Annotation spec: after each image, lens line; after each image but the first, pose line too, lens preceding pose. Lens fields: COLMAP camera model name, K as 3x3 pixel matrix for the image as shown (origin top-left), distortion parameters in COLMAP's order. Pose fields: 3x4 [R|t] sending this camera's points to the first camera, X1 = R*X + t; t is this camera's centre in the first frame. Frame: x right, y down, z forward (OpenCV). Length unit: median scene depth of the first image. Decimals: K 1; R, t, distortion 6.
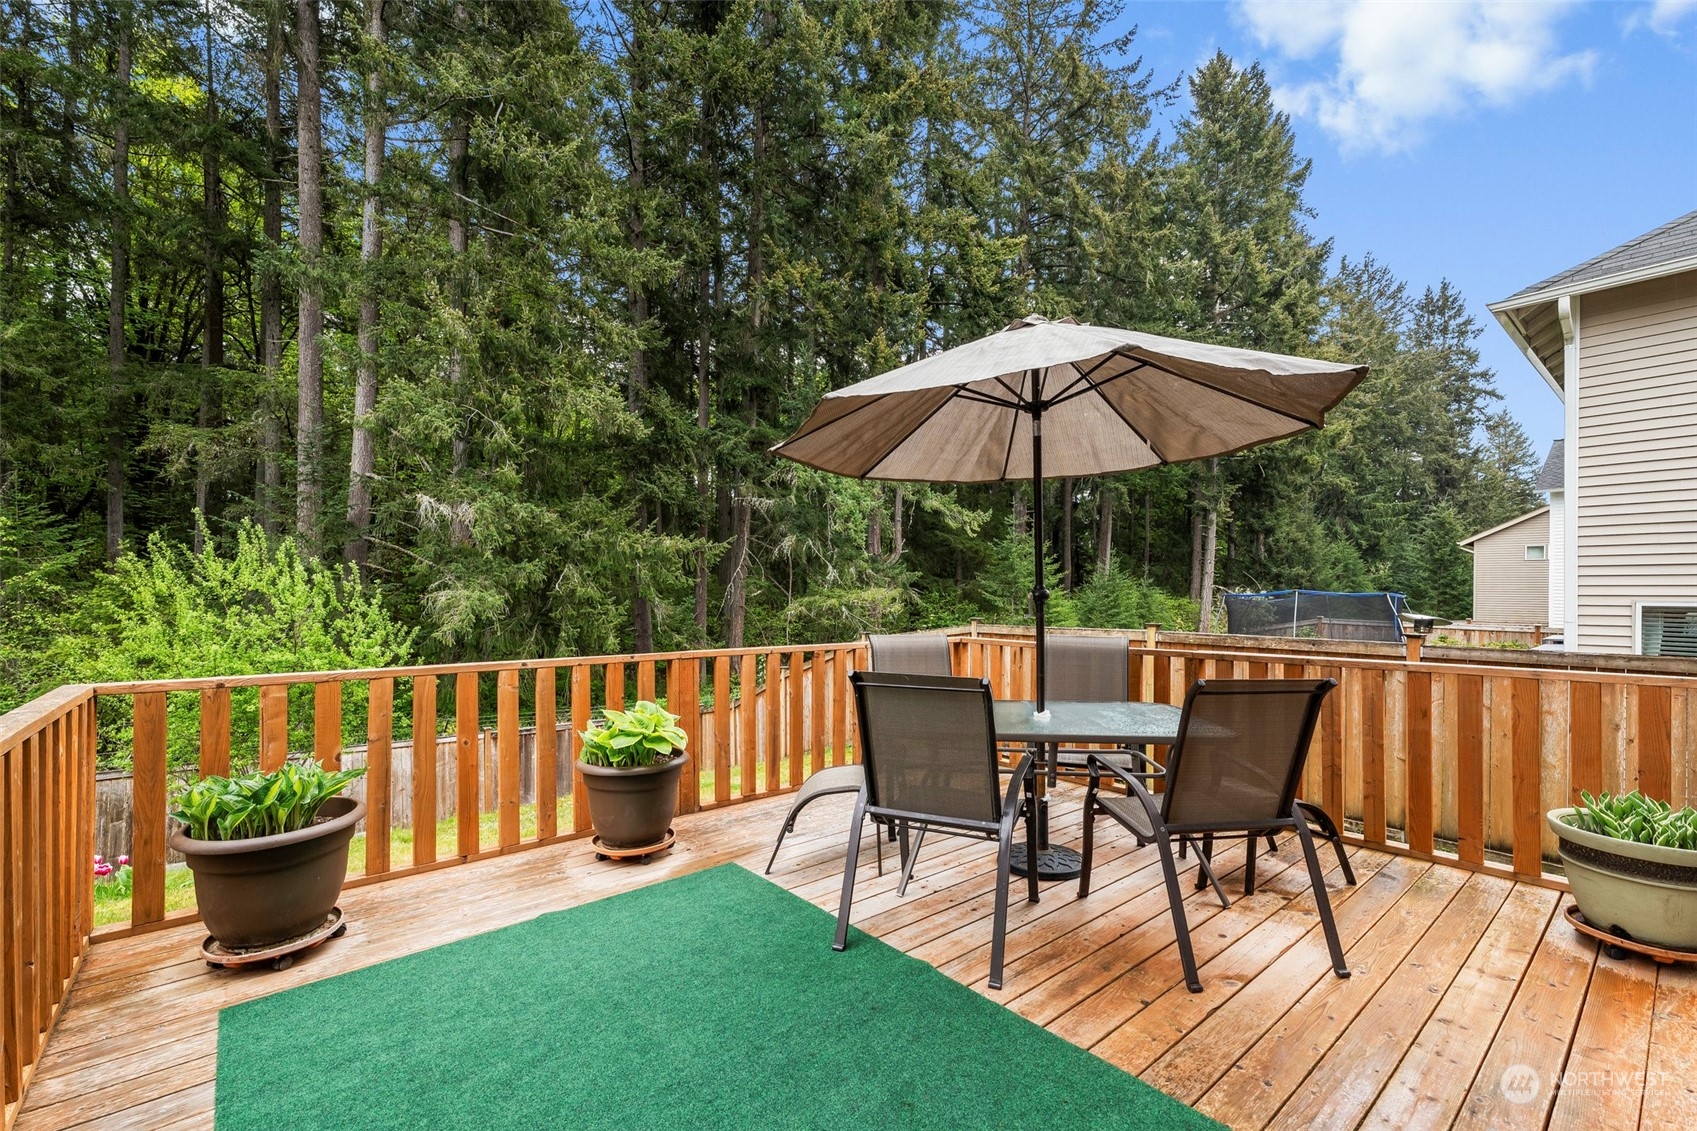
lens RADIAL K [[707.2, 0, 845.8], [0, 707.2, 594.0], [0, 0, 1]] dist [-0.000595, 0.000116]
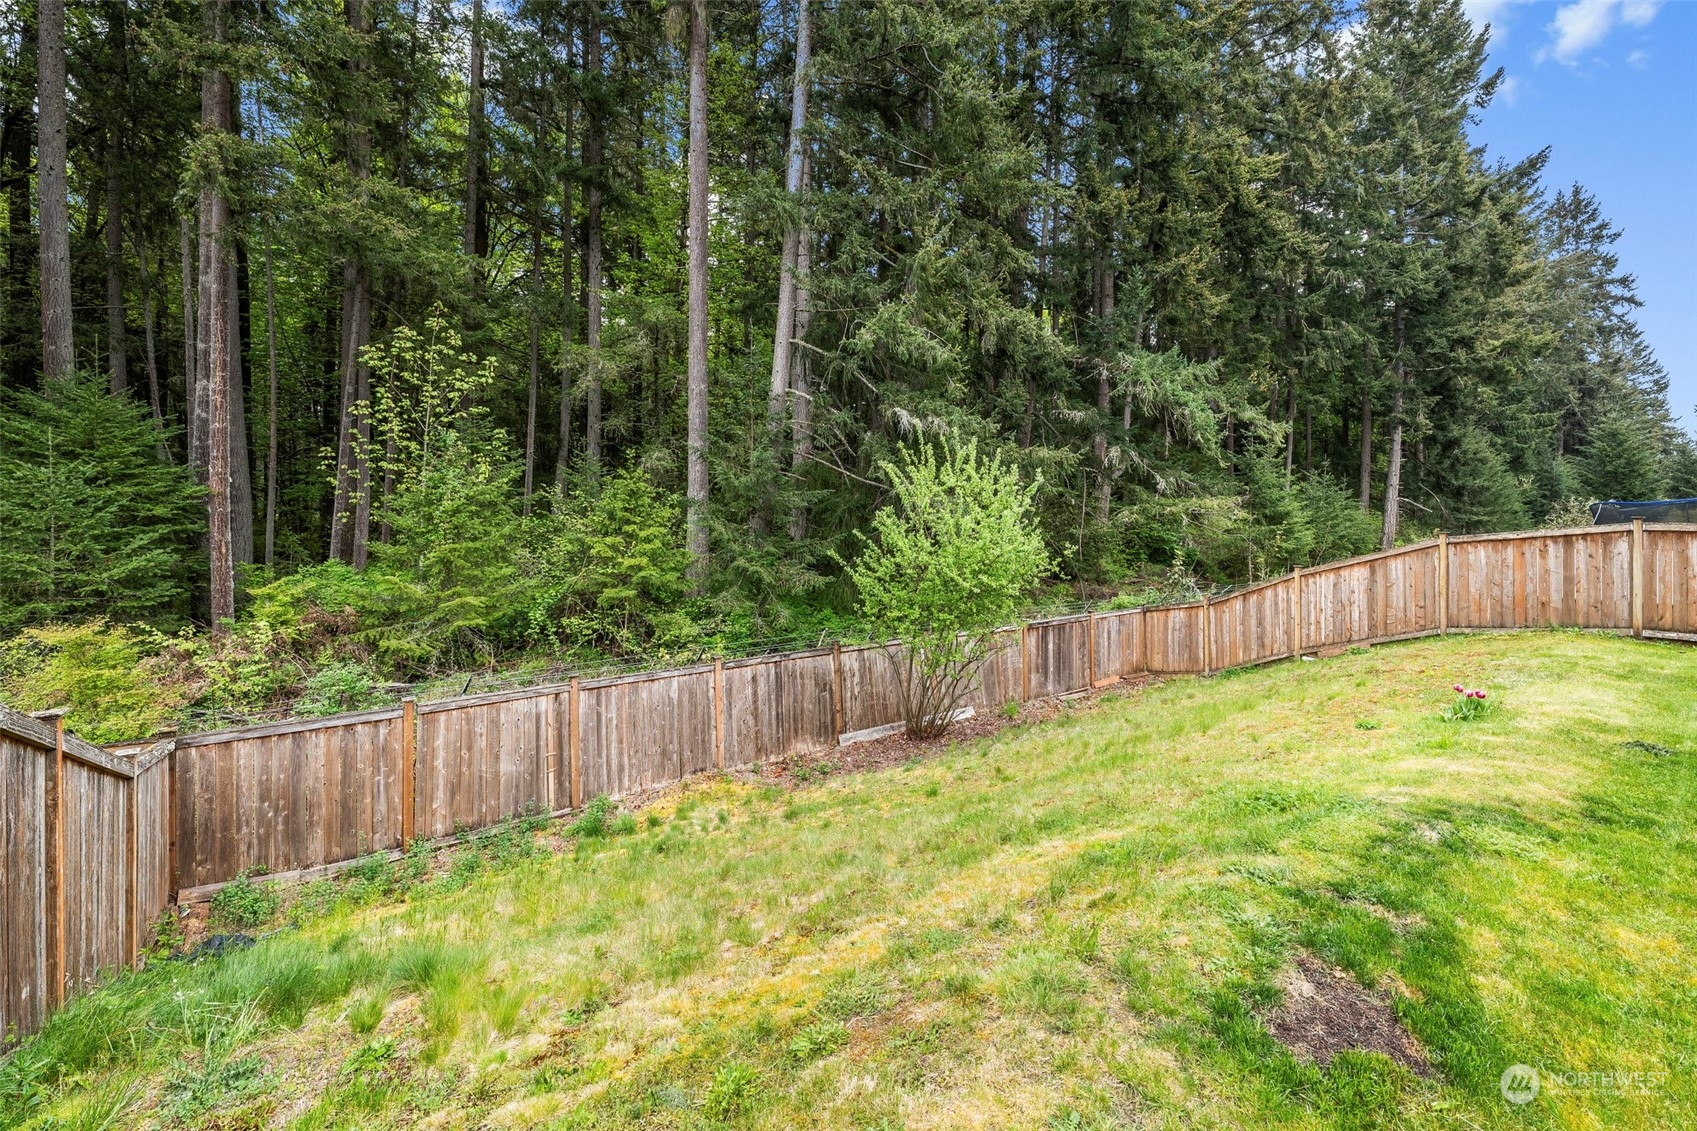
lens RADIAL K [[713.7, 0, 865.8], [0, 713.7, 504.2], [0, 0, 1]] dist [0.001263, 0.000559]
pose [[0.999150, 0.002886, -0.041127, -0.185321], [-0.003081, 0.999984, -0.004687, 0.004281], [0.041113, 0.004809, 0.999143, -0.032063]]
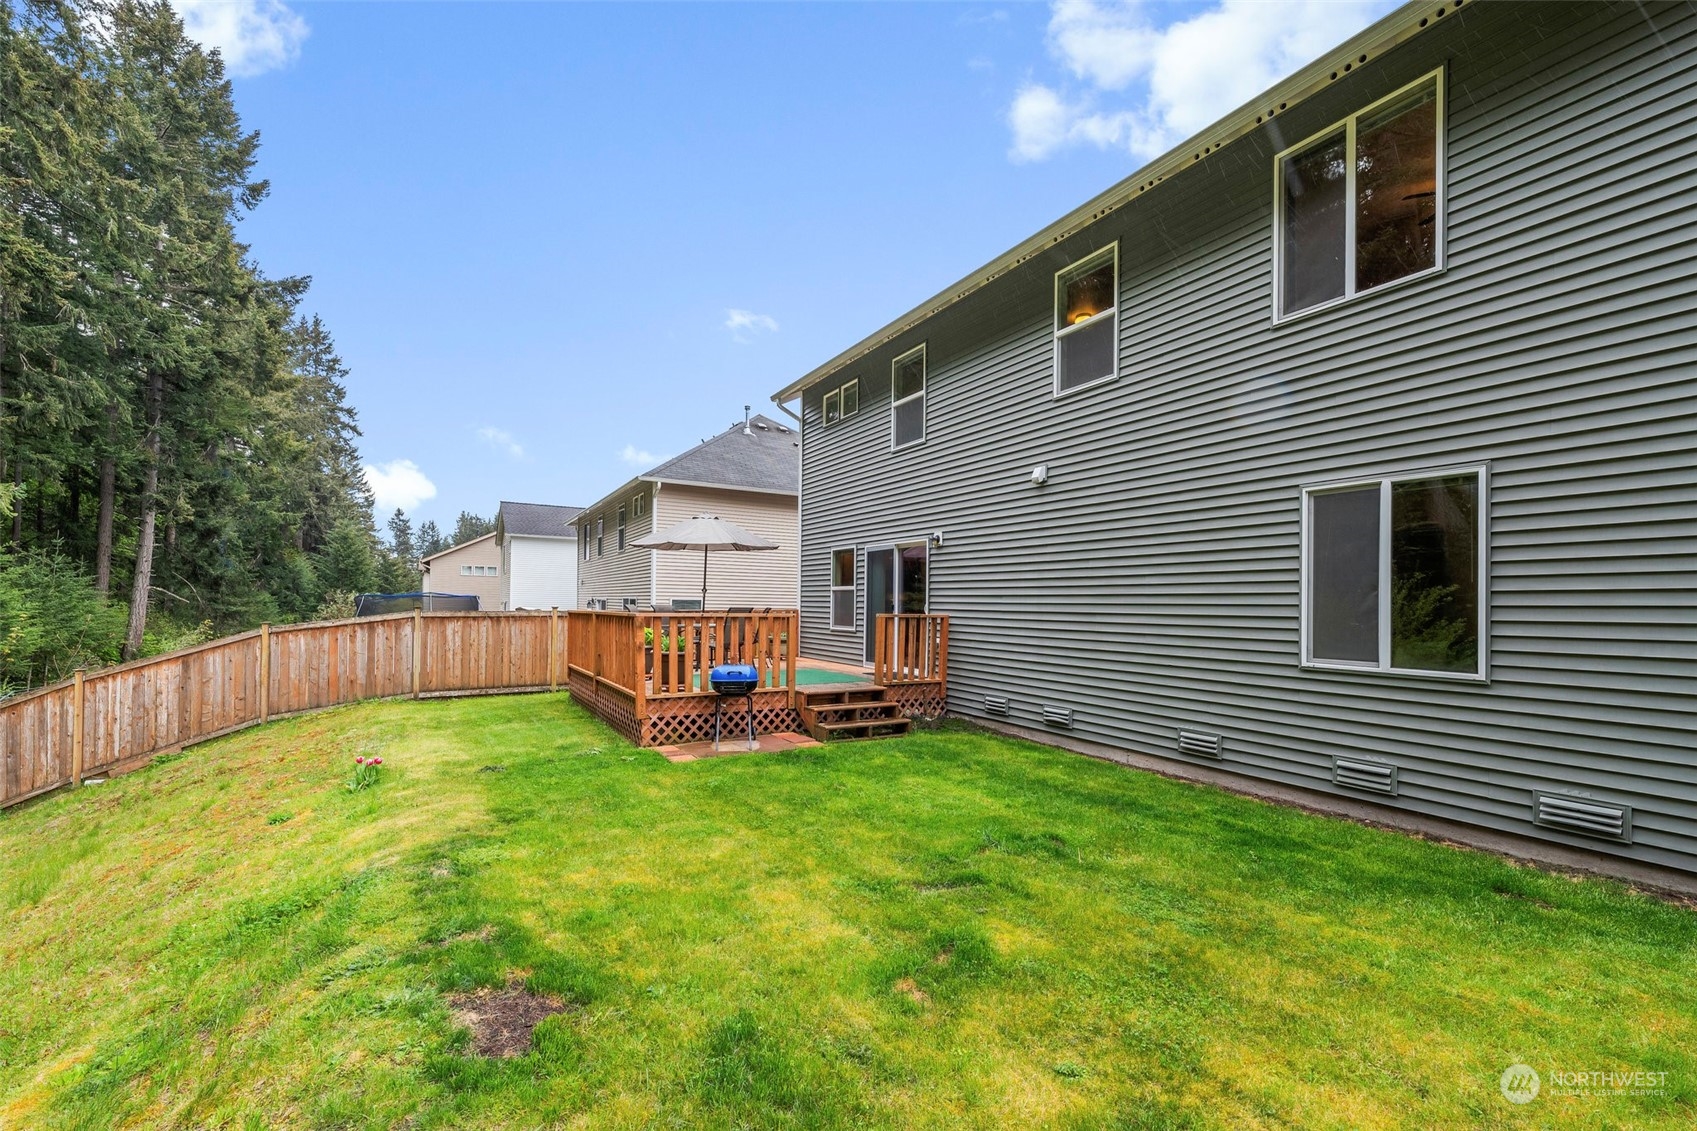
lens RADIAL K [[707.2, 0, 845.8], [0, 707.2, 594.0], [0, 0, 1]] dist [-0.000595, 0.000116]
pose [[0.173888, 0.016456, 0.984628, -0.205603], [-0.007767, 0.999852, -0.015338, 0.004424], [-0.984735, -0.004981, 0.173990, -0.021151]]
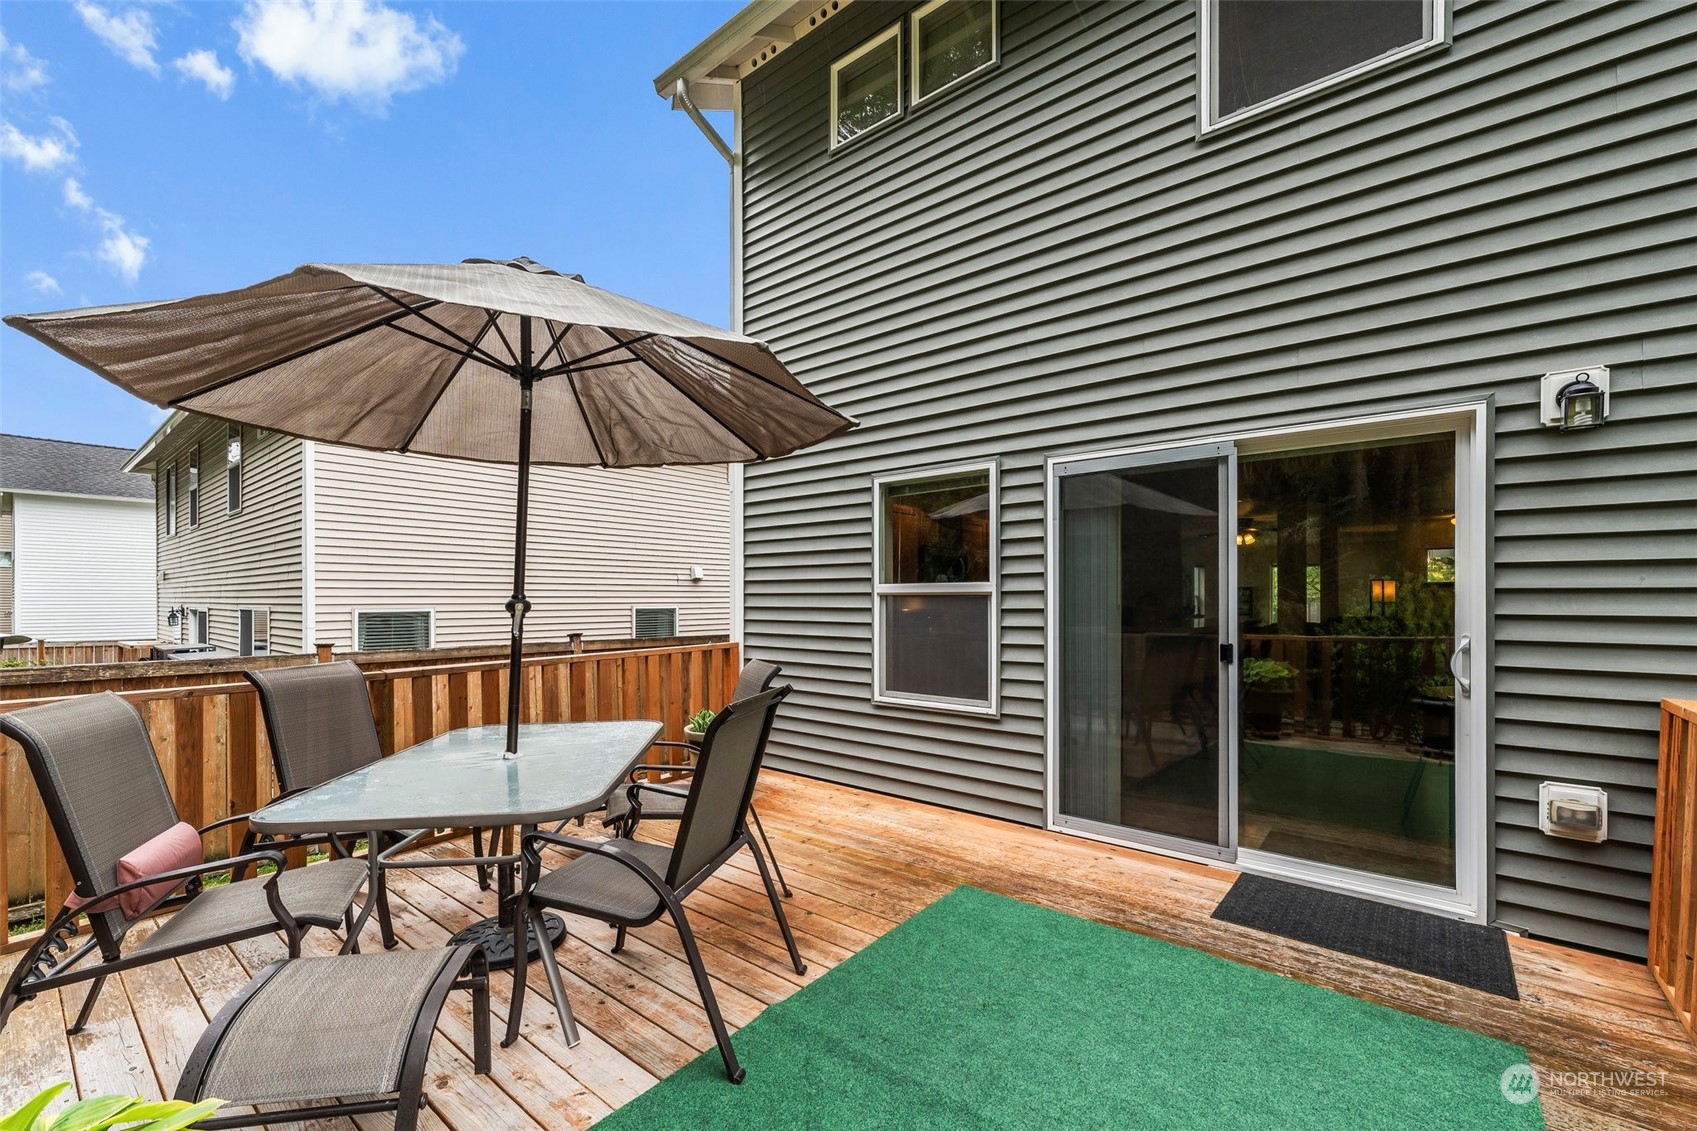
lens RADIAL K [[707.2, 0, 845.8], [0, 707.2, 594.0], [0, 0, 1]] dist [-0.000595, 0.000116]
pose [[-0.185482, 0.007411, 0.982620, -0.039180], [0.006812, 0.999957, -0.006256, -0.000344], [-0.982624, 0.005533, -0.185525, 0.051843]]
